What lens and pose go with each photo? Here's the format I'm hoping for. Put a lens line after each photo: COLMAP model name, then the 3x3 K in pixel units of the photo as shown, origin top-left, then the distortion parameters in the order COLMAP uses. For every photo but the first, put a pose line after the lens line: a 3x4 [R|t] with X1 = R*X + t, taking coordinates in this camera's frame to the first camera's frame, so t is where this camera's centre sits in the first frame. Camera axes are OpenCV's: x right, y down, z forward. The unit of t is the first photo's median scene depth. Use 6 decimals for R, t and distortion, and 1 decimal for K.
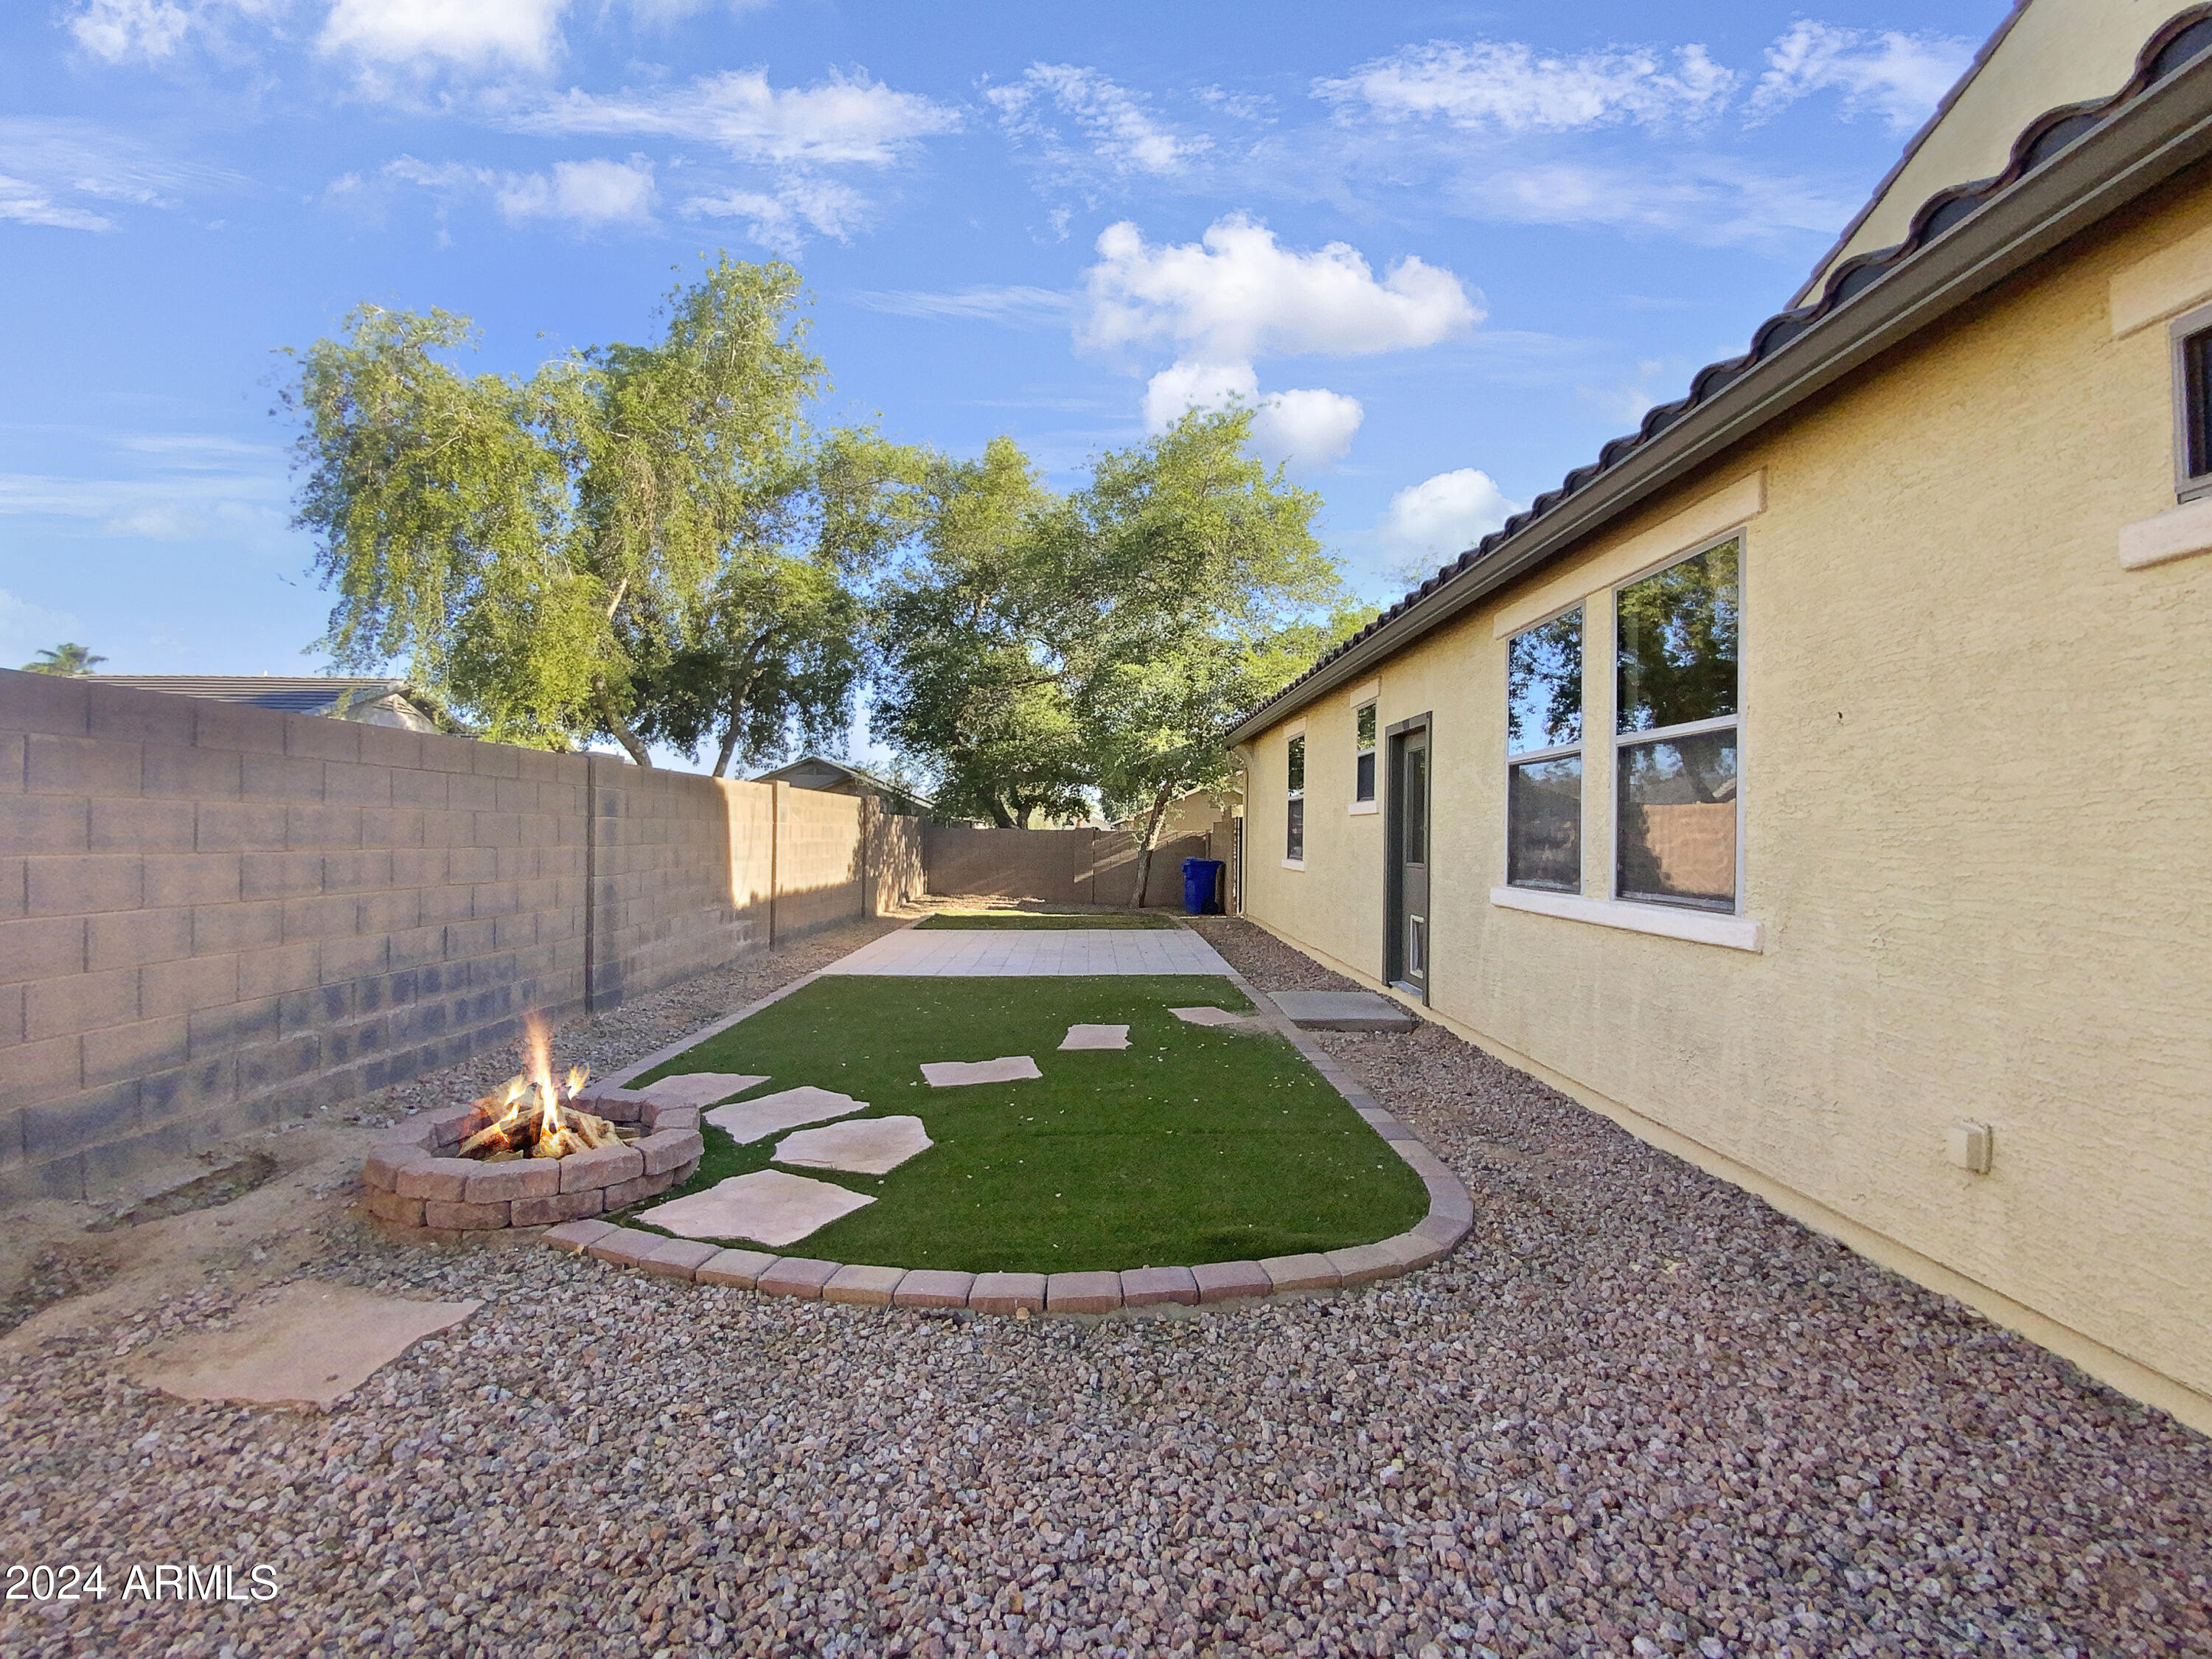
lens RADIAL K [[922.9, 0, 1106.0], [0, 922.9, 829.5], [0, 0, 1]] dist [0.022805, -0.015973]
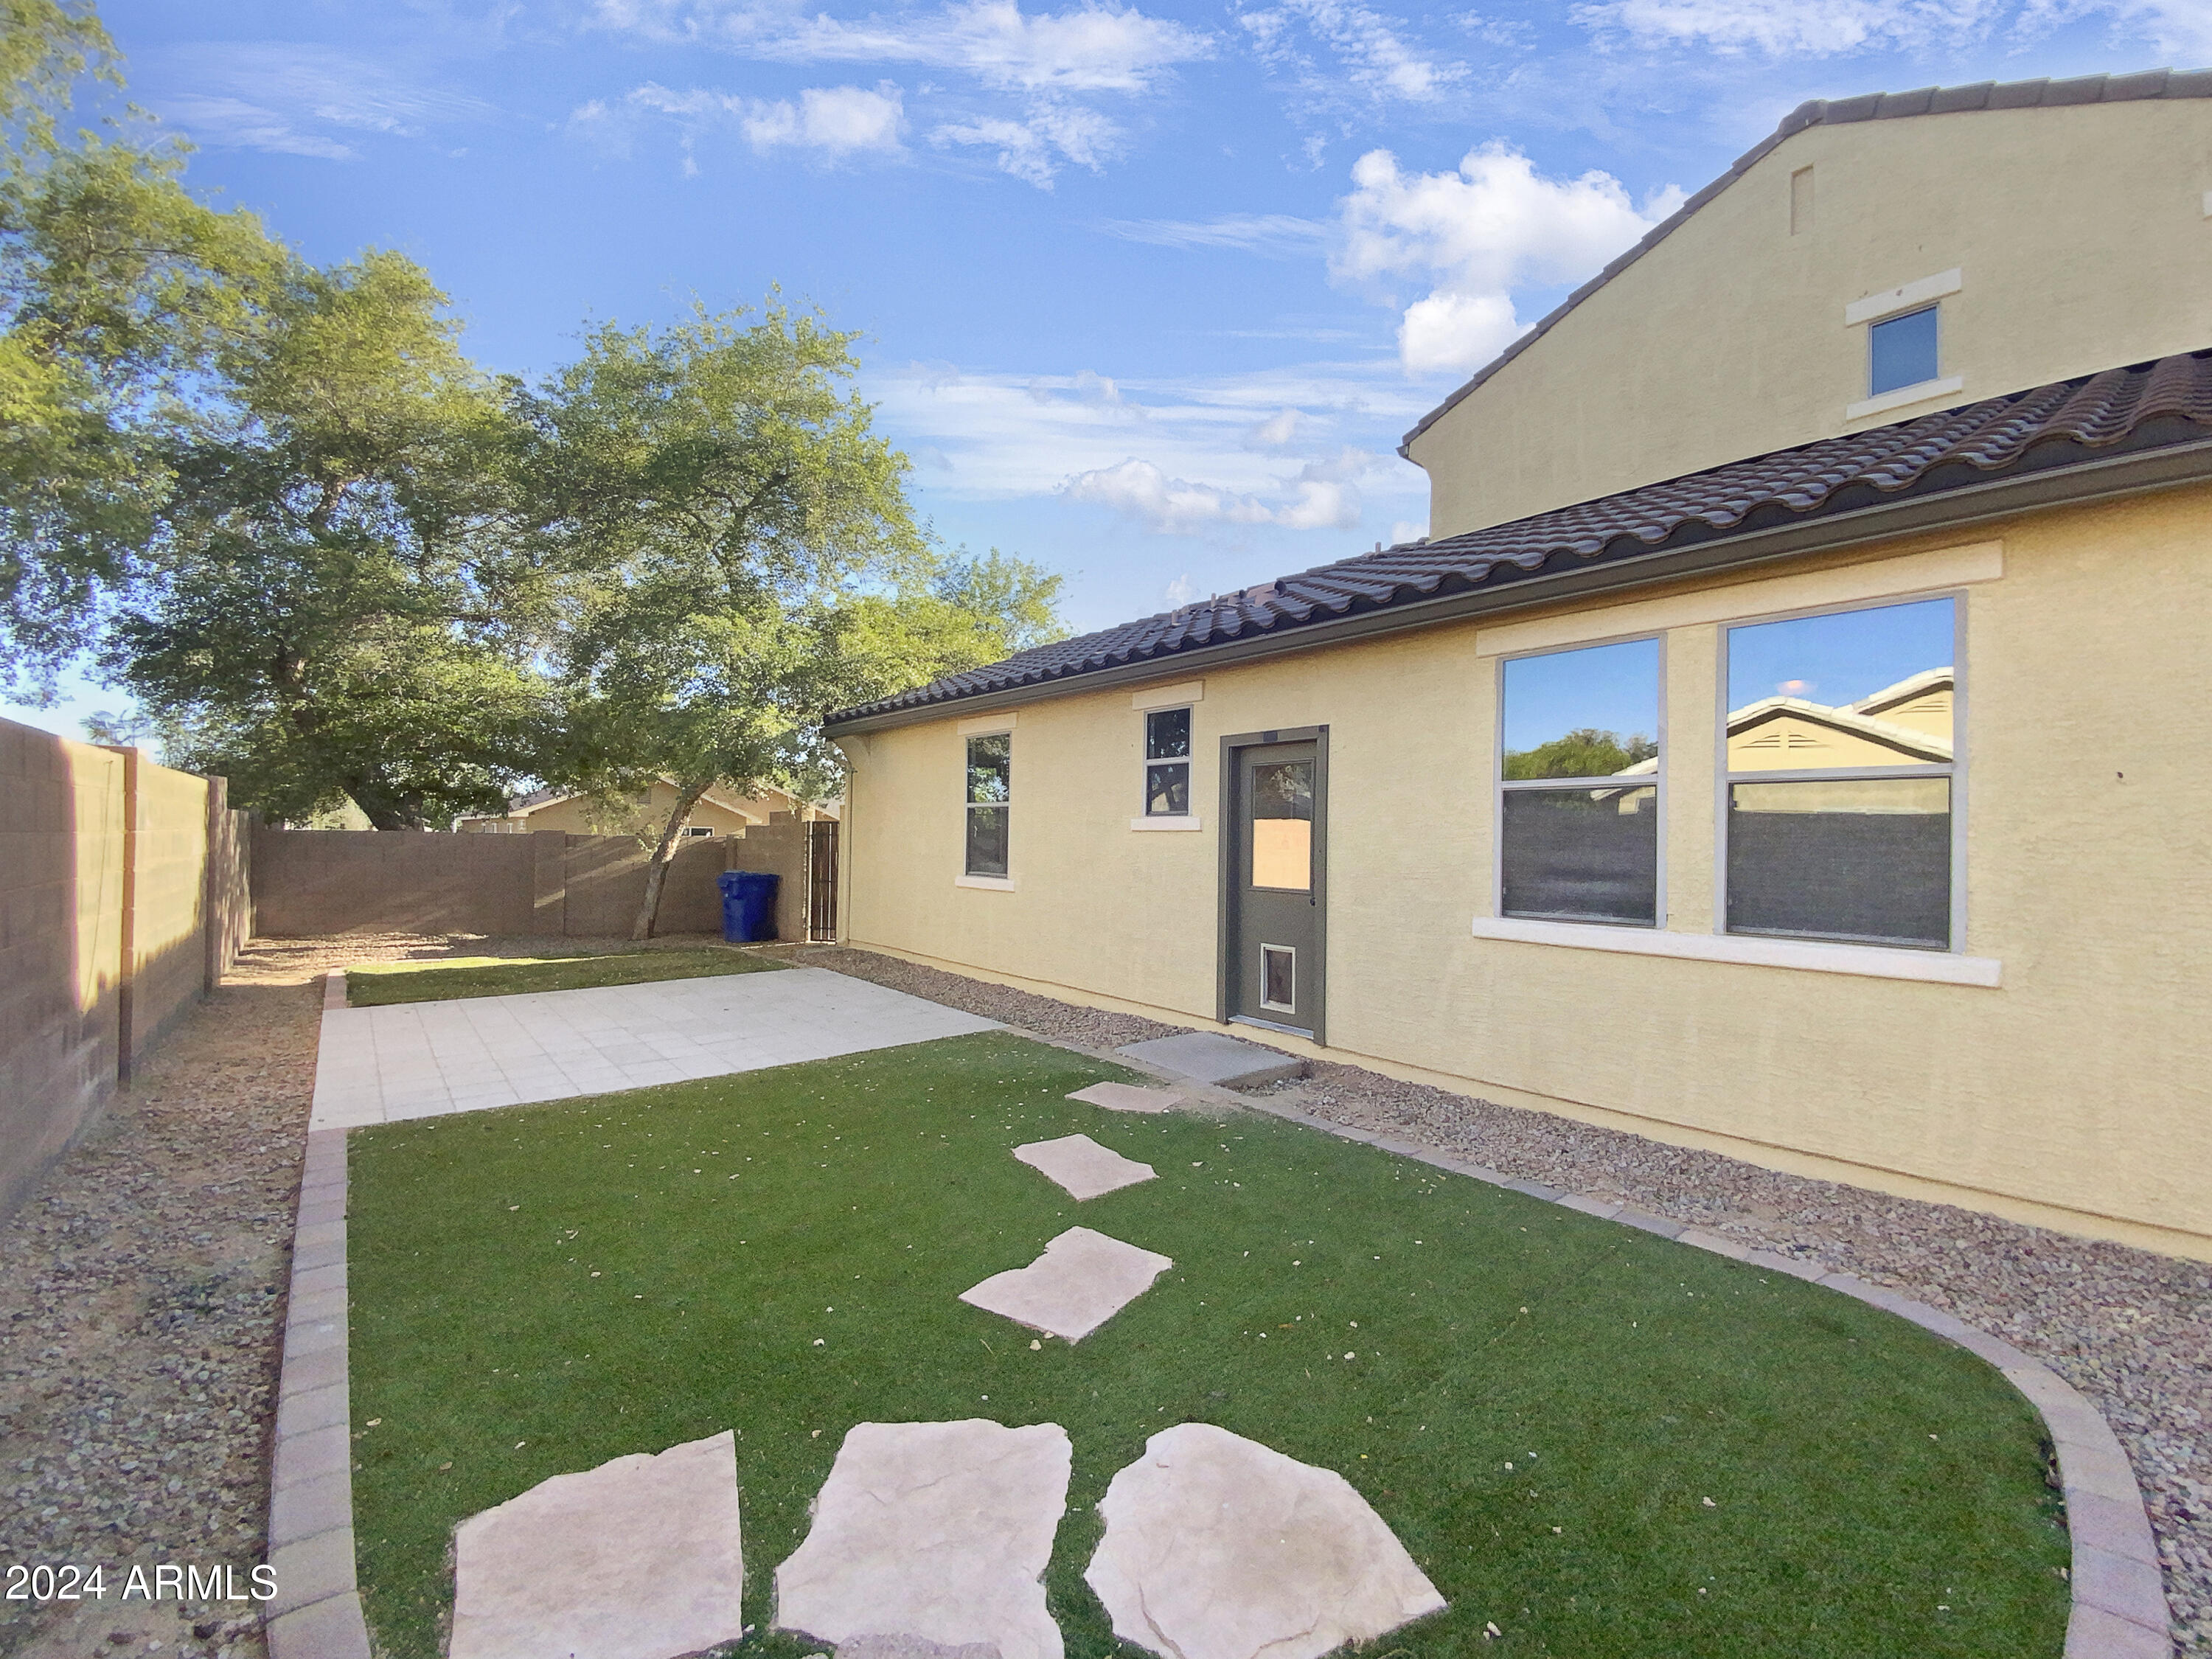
lens RADIAL K [[922.9, 0, 1106.0], [0, 922.9, 829.5], [0, 0, 1]] dist [0.022805, -0.015973]
pose [[0.771005, 0.009069, 0.636765, -0.349243], [-0.011079, 0.999938, -0.000827, -0.017230], [-0.636733, -0.006417, 0.771058, 0.370807]]
